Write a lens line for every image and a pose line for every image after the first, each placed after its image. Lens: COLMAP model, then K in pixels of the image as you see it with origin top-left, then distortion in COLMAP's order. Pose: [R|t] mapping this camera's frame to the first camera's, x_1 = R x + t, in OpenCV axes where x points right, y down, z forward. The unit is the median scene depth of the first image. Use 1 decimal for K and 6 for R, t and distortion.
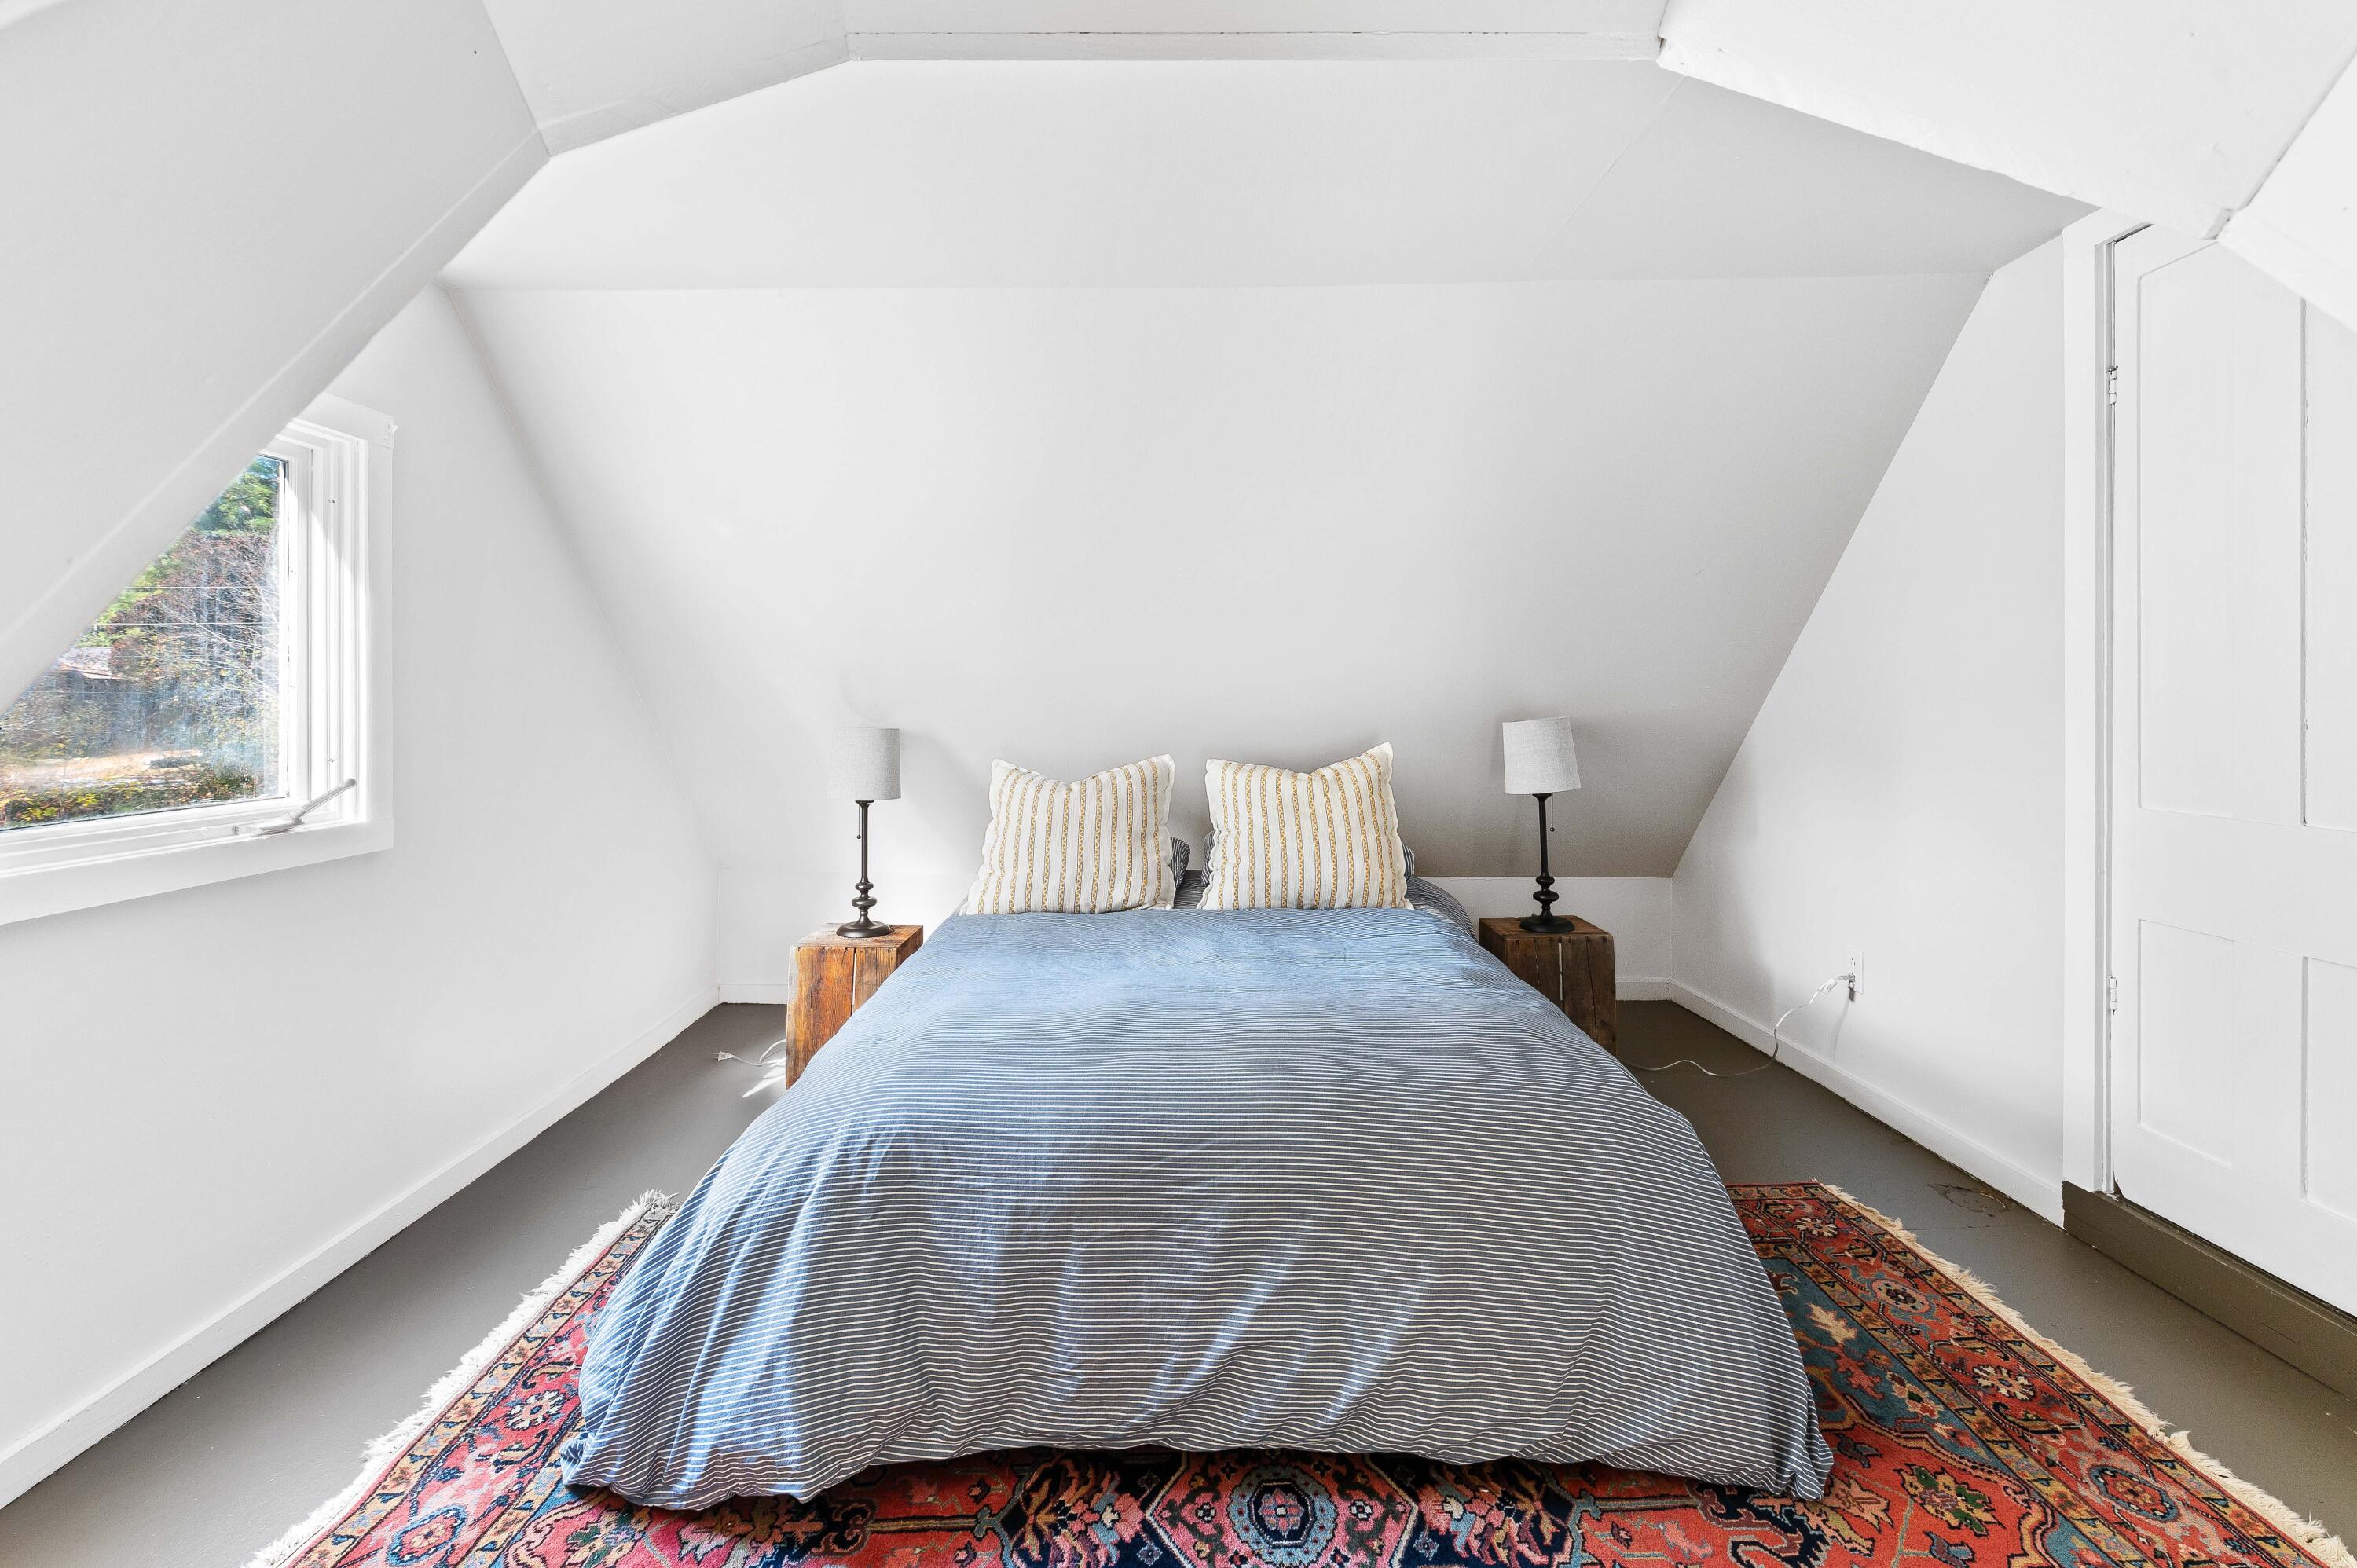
lens RADIAL K [[1062.8, 0, 1178.7], [0, 1062.8, 773.4], [0, 0, 1]] dist [-0.000439, 0.000037]
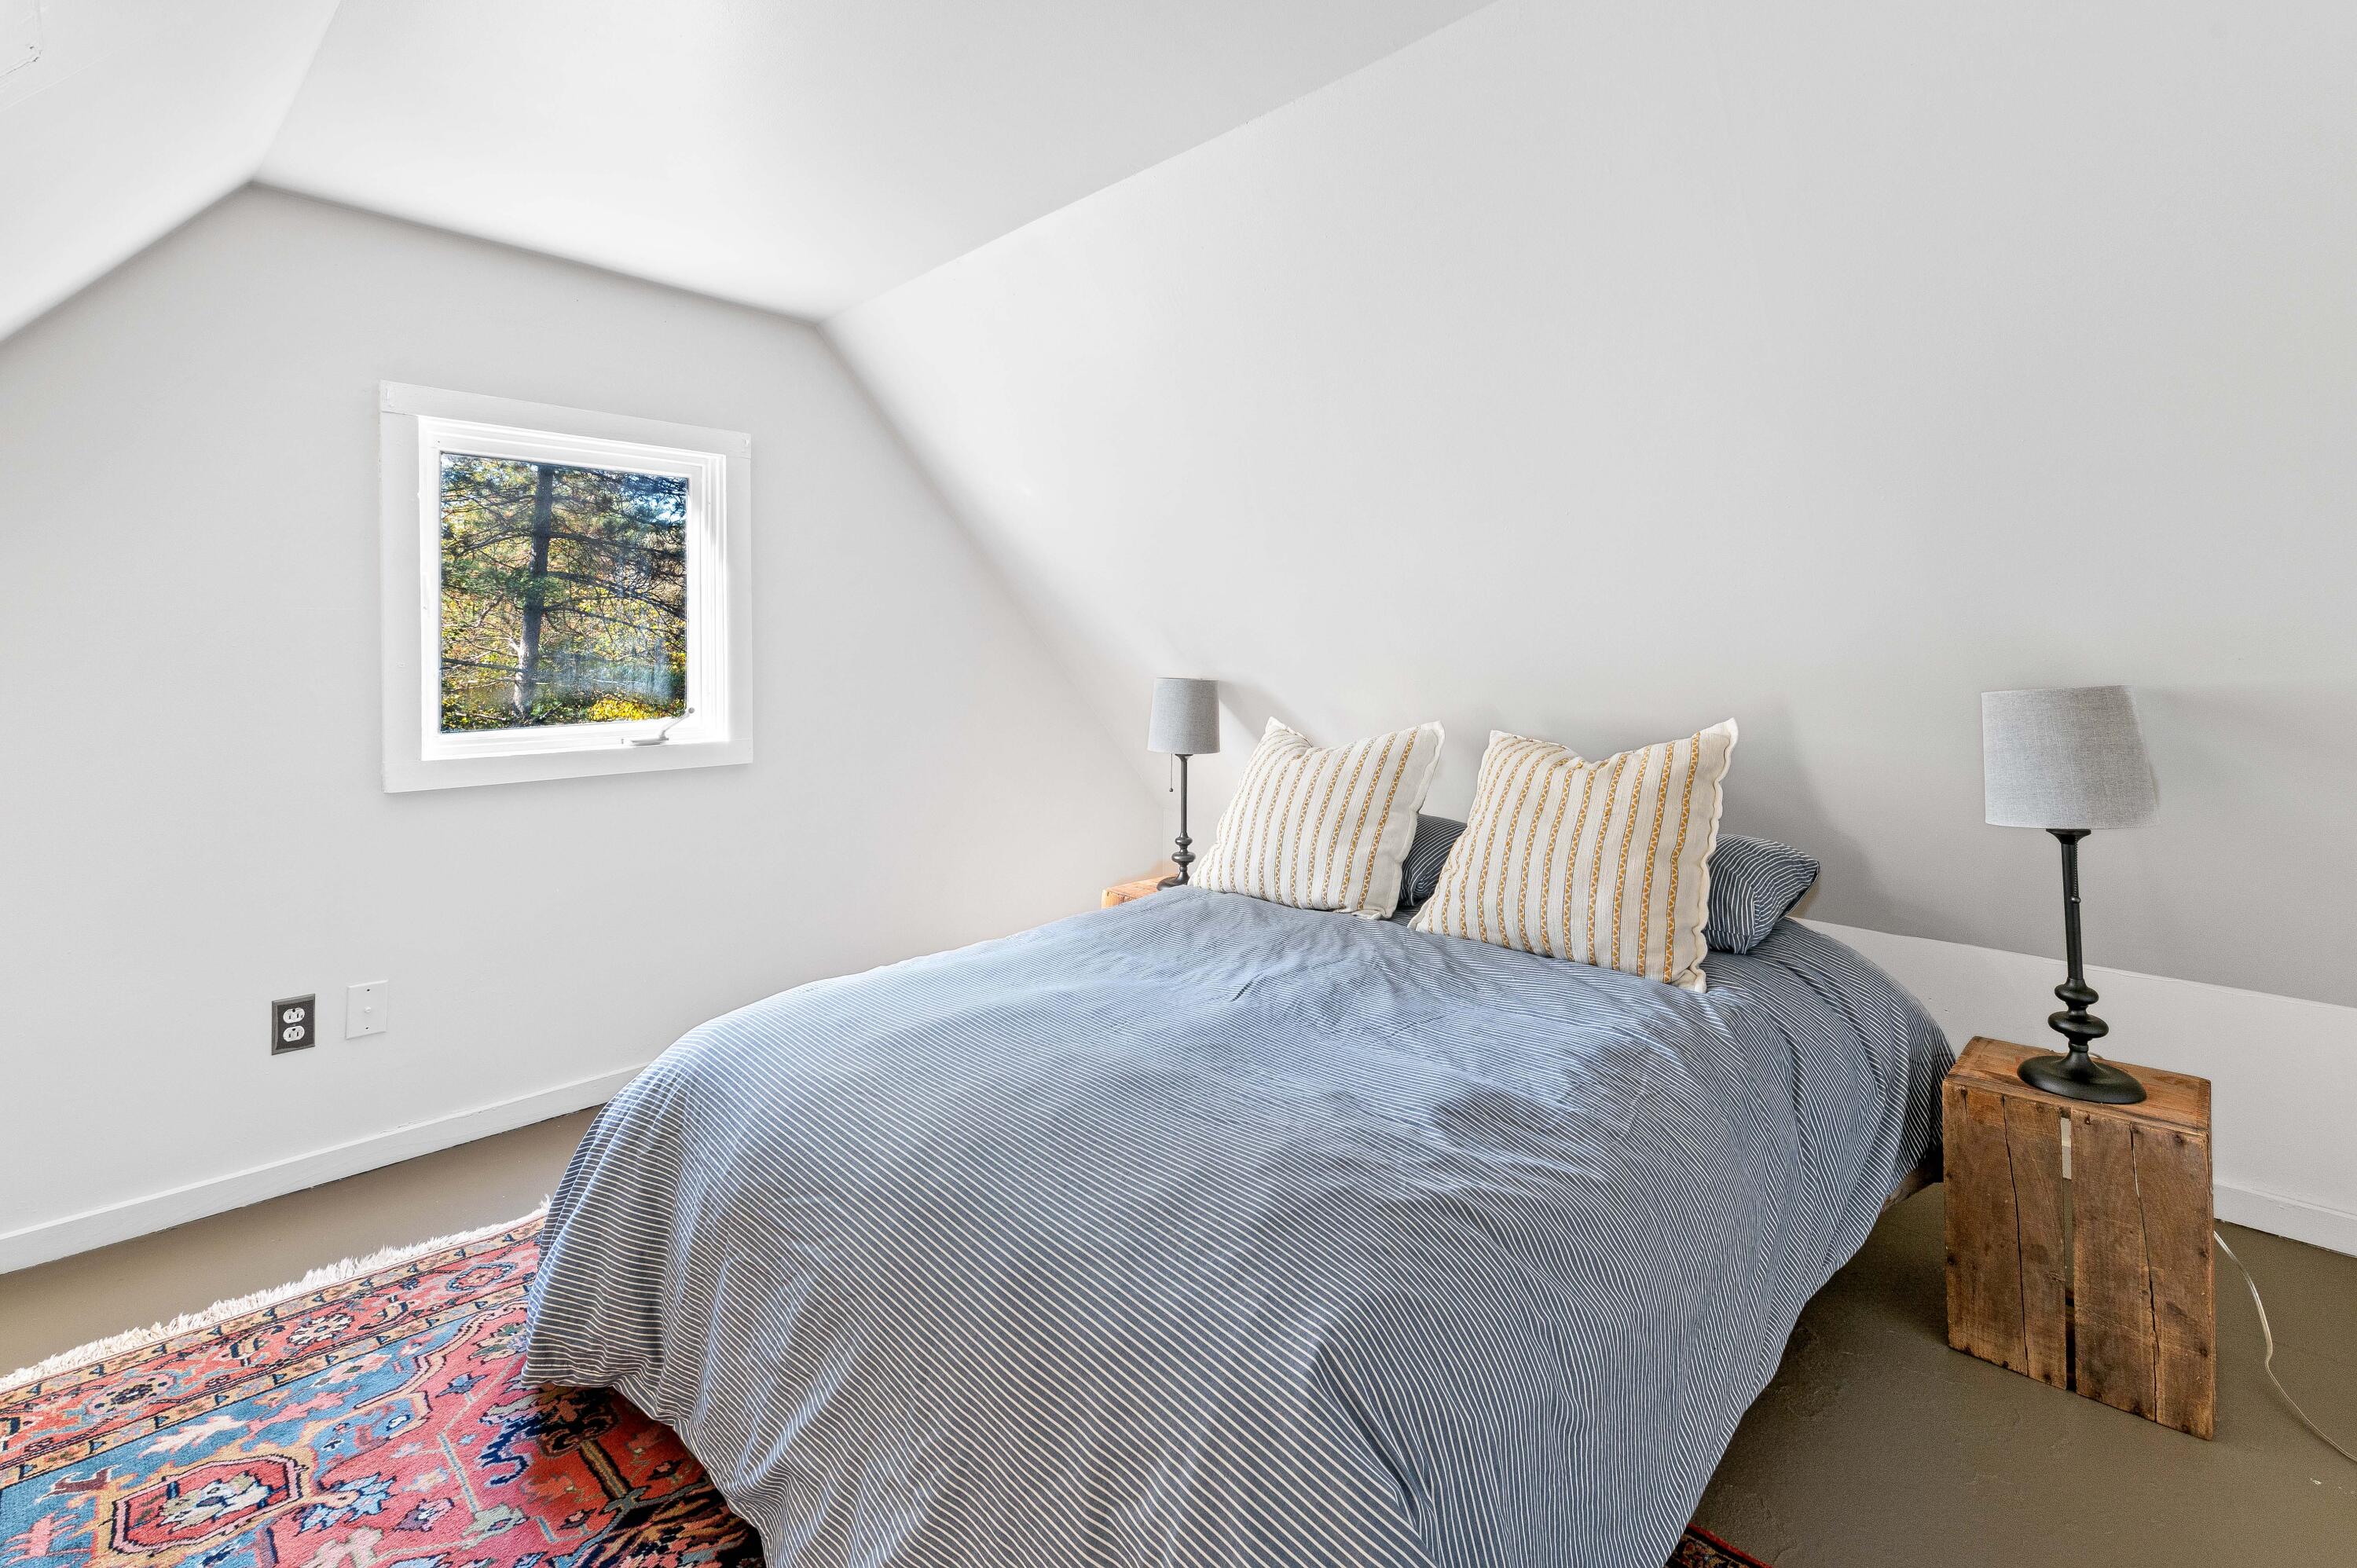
lens RADIAL K [[1069.4, 0, 1175.8], [0, 1069.4, 714.3], [0, 0, 1]] dist [-0.001699, -0.000167]
pose [[0.710334, 0.044125, -0.702480, 0.435194], [-0.049261, 0.998702, 0.012920, -0.025141], [0.702139, 0.025427, 0.711586, 0.338572]]
